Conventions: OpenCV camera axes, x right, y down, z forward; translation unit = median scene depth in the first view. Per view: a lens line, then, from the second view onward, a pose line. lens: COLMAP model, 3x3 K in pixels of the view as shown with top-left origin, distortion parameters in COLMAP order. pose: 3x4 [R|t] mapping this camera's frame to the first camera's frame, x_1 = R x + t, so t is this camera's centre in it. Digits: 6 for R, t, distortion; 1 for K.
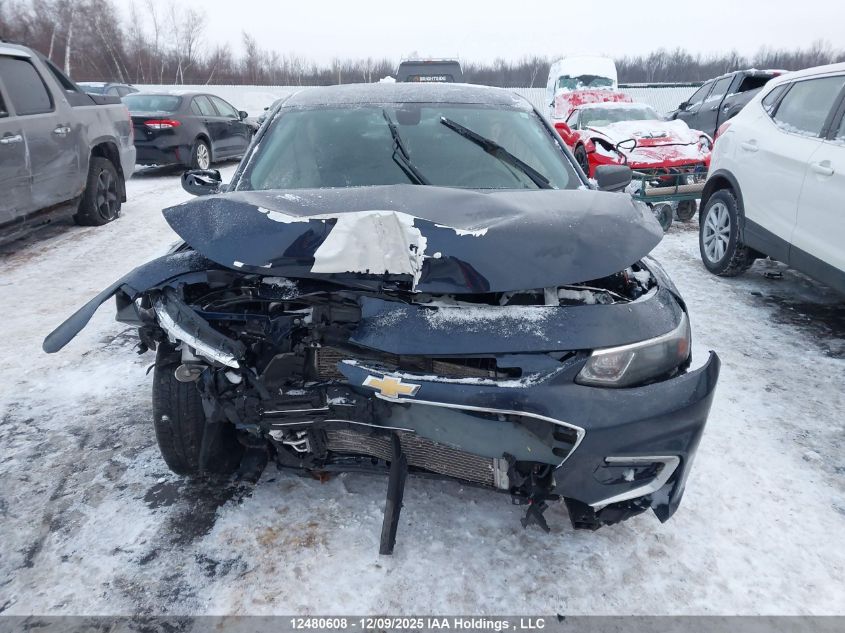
lens RADIAL K [[661.2, 0, 417.9], [0, 661.2, 312.8], [0, 0, 1]] dist [0.059398, -0.070954]
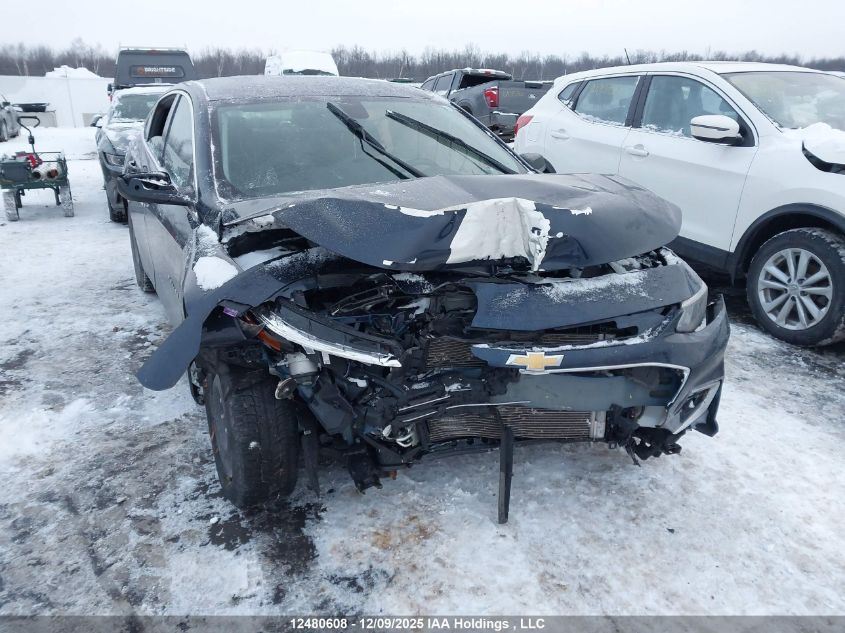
lens RADIAL K [[661.2, 0, 419.2], [0, 661.2, 315.3], [0, 0, 1]] dist [0.059398, -0.070954]
pose [[0.902583, -0.132841, 0.409508, -0.576314], [0.128112, 0.990989, 0.039102, -0.025292], [-0.411012, 0.017170, 0.911468, 0.086900]]
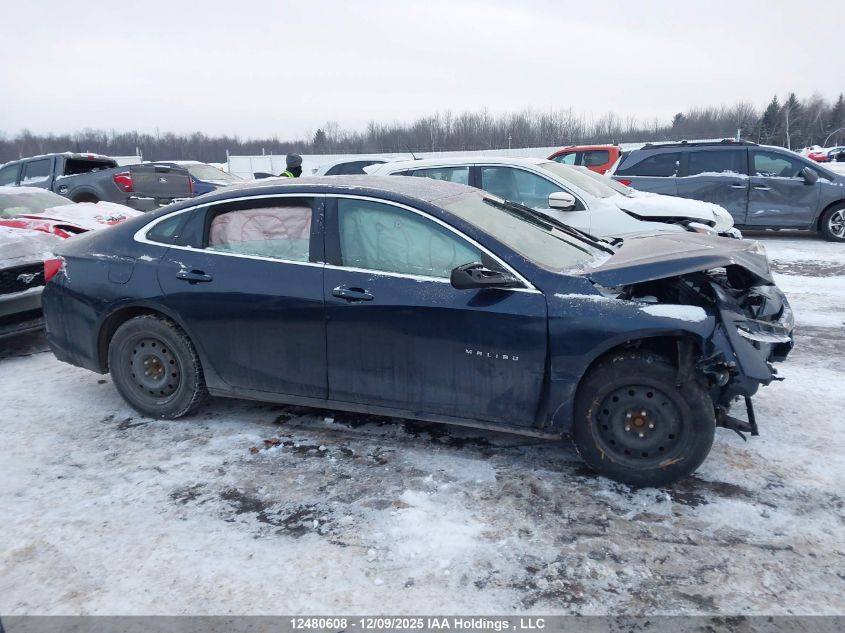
lens RADIAL K [[661.2, 0, 425.0], [0, 661.2, 319.6], [0, 0, 1]] dist [0.059398, -0.070954]
pose [[0.352546, -0.220287, 0.909497, -1.947636], [0.308197, 0.945009, 0.109422, -0.402145], [-0.883587, 0.241728, 0.401051, 1.024754]]
